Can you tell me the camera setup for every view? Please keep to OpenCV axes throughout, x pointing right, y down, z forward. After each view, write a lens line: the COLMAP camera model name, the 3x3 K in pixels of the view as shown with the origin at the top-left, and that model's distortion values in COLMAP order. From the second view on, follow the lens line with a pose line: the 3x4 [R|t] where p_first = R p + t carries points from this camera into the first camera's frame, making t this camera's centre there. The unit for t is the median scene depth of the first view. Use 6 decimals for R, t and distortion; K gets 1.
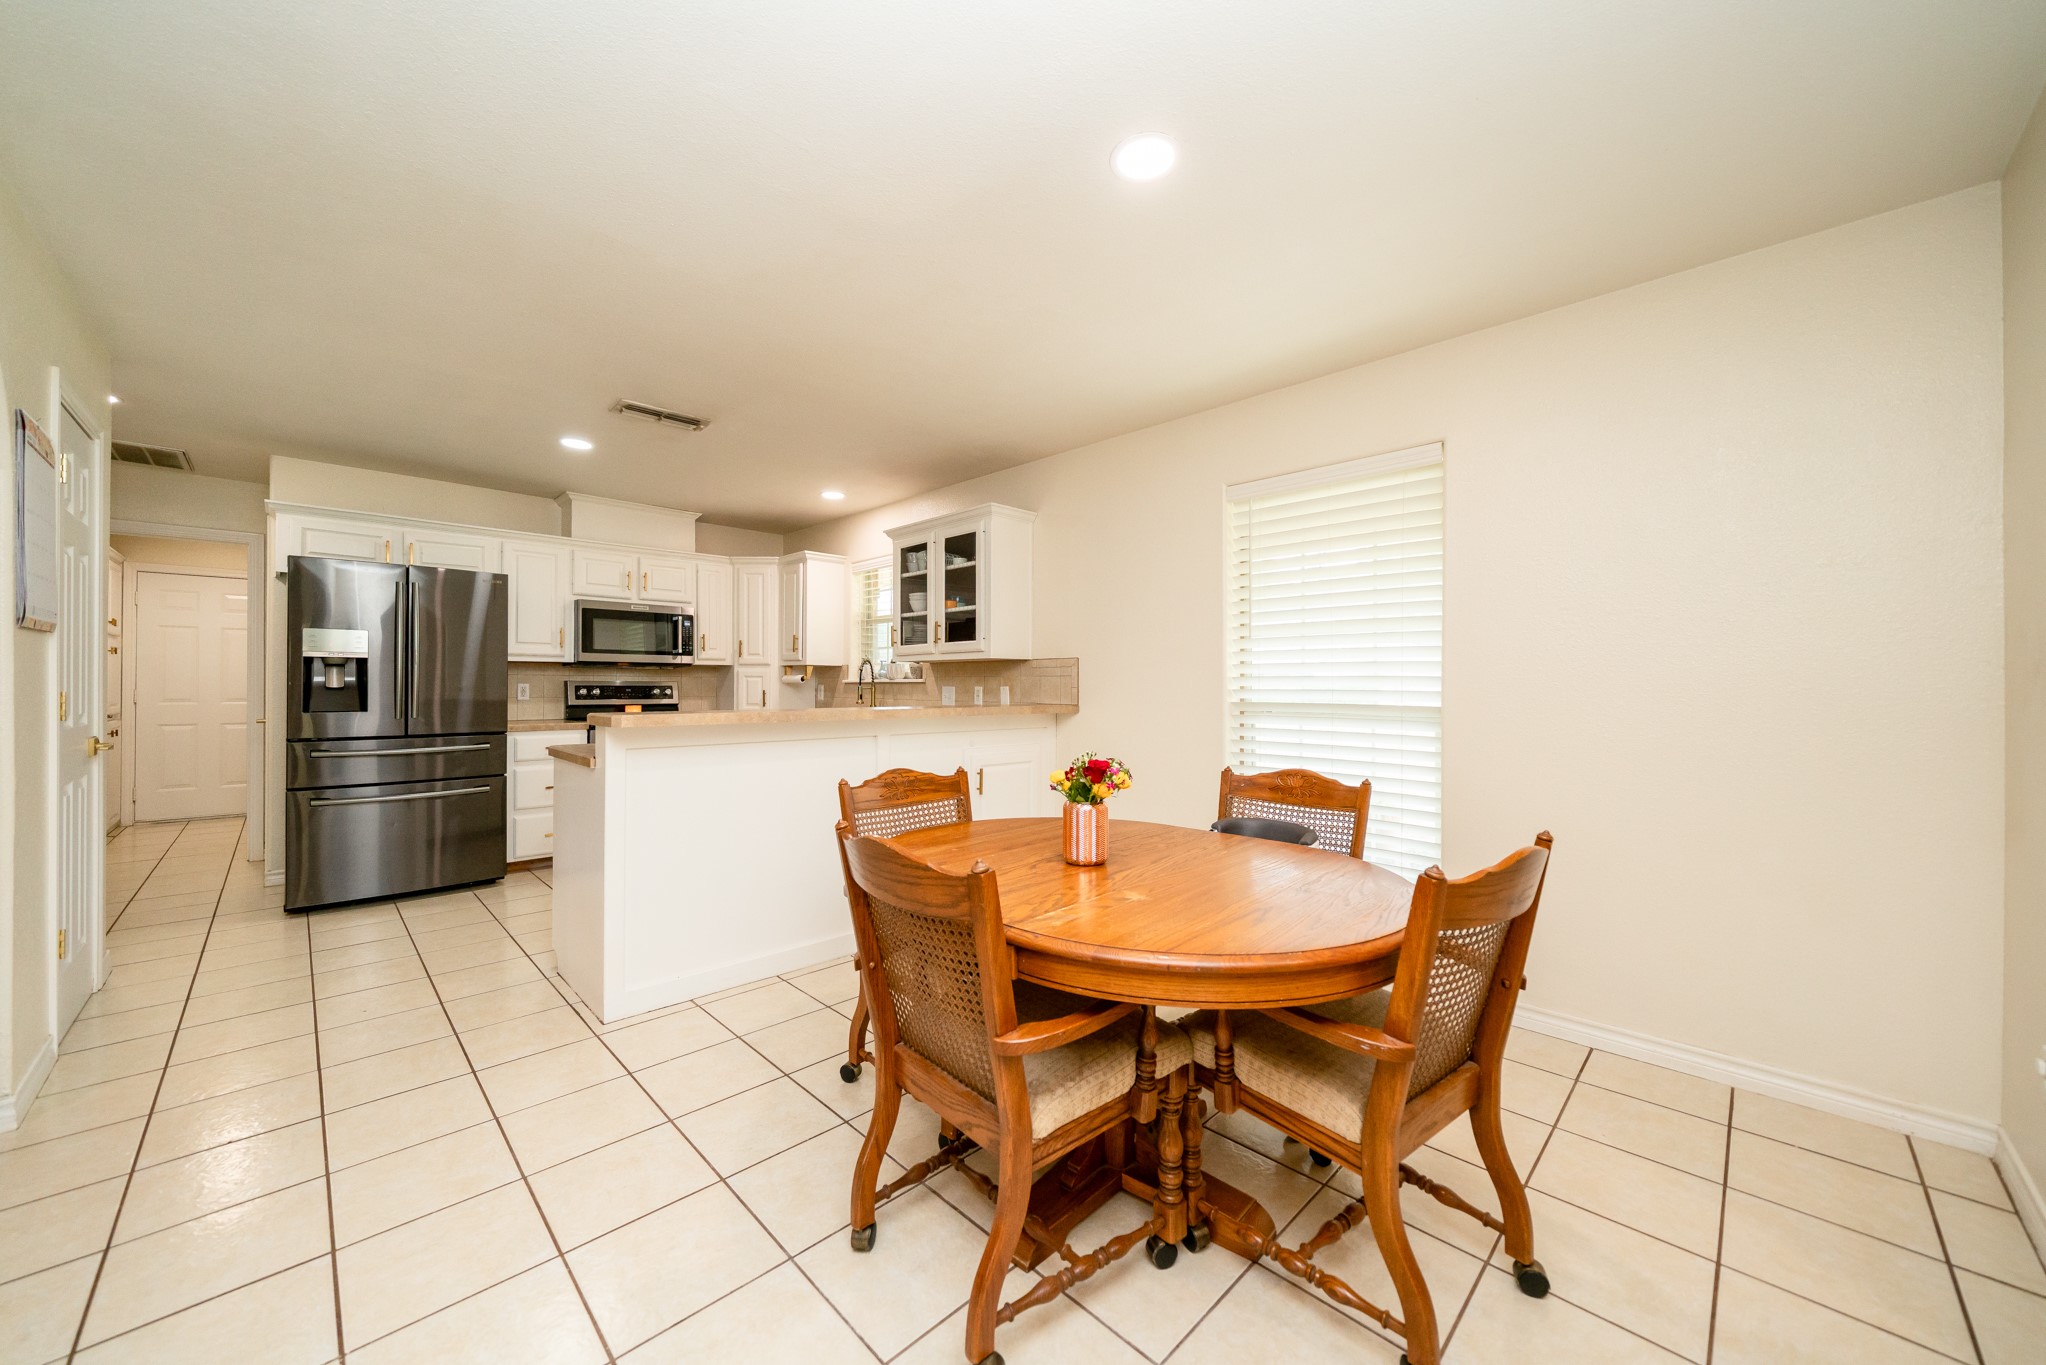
lens RADIAL K [[770.2, 0, 1020.1], [0, 770.2, 680.5], [0, 0, 1]] dist [-0.005931, -0.000024]
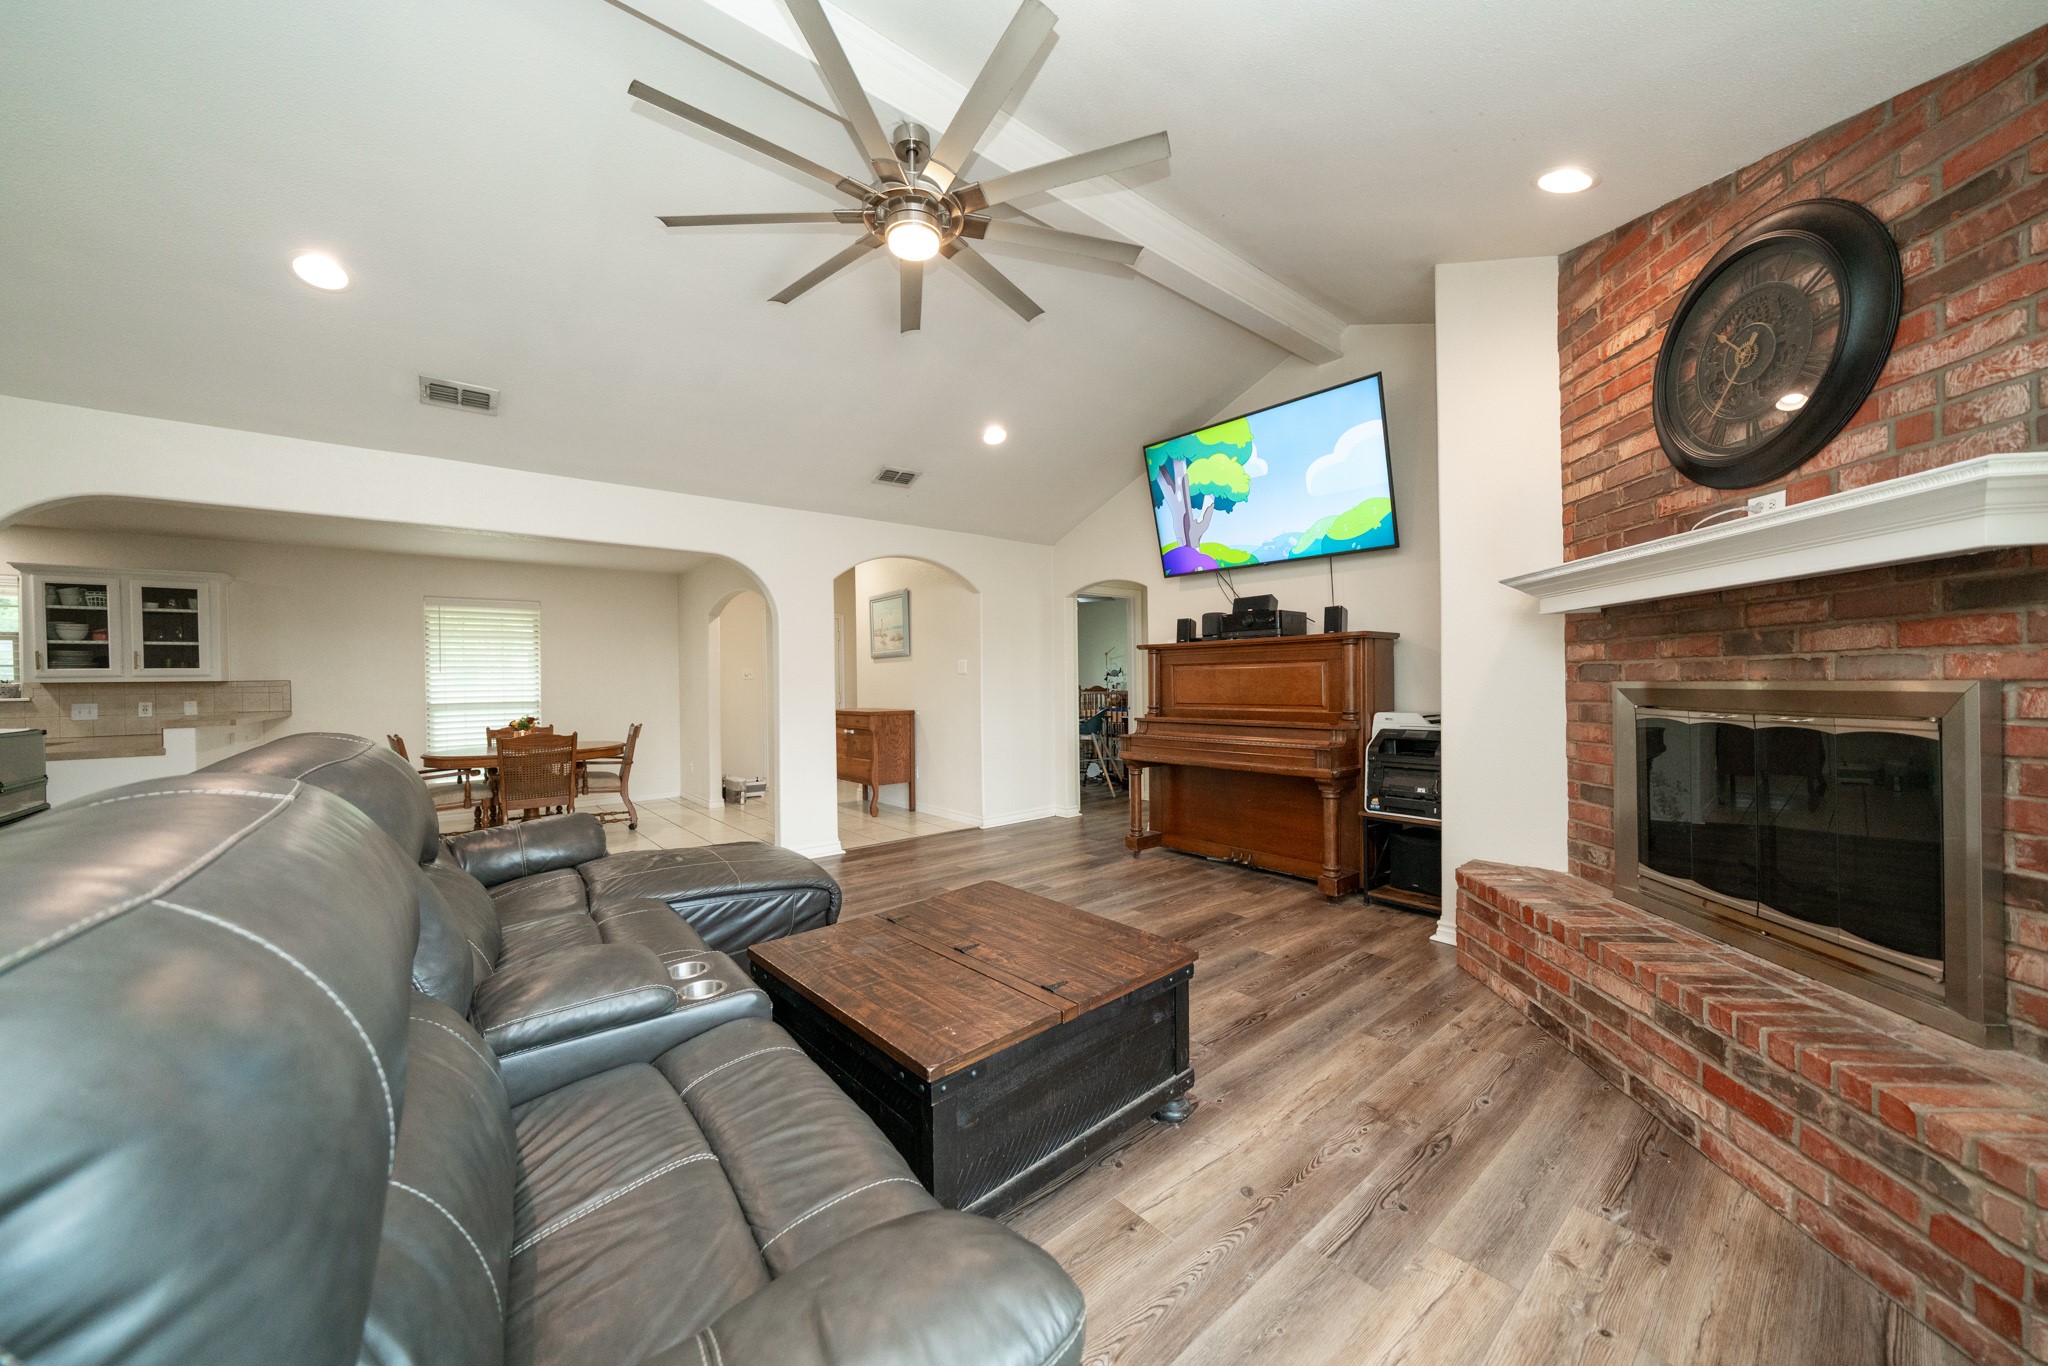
lens RADIAL K [[727.4, 0, 1007.7], [0, 727.4, 683.3], [0, 0, 1]] dist [-0.009632, 0.001996]
pose [[0.125408, -0.006256, 0.992086, -1.035791], [0.010048, 0.999937, 0.005036, -0.014974], [-0.992054, 0.009337, 0.125463, -0.540653]]
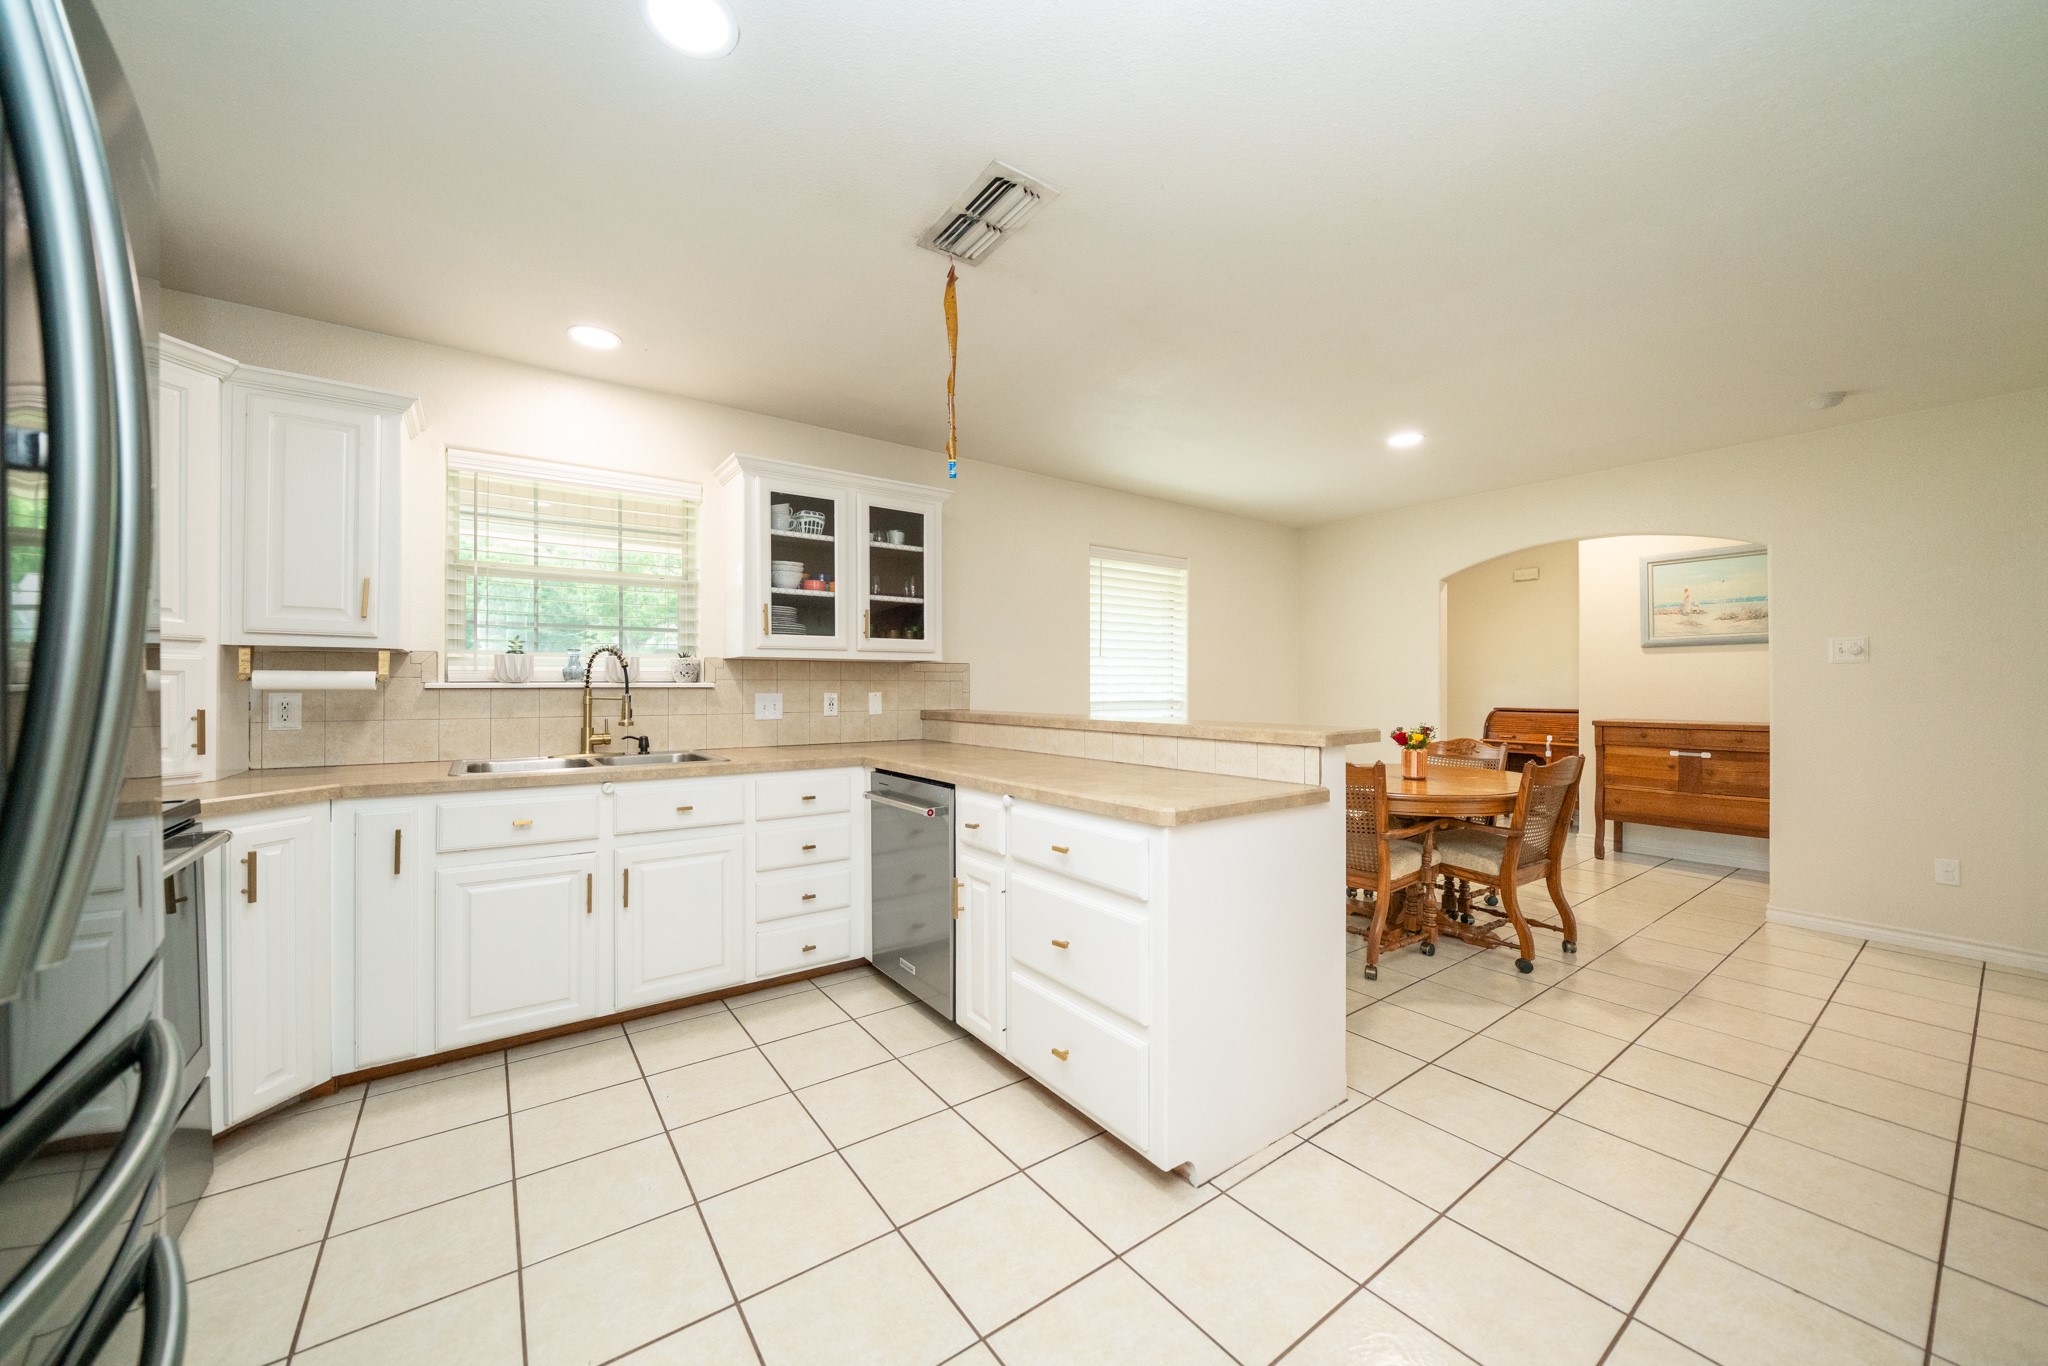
lens RADIAL K [[727.4, 0, 1036.4], [0, 727.4, 686.2], [0, 0, 1]] dist [-0.009632, 0.001996]
pose [[0.165102, 0.001501, 0.986275, -0.757656], [-0.003708, 0.999993, -0.000901, 0.000995], [-0.986270, -0.003508, 0.165106, 0.662019]]
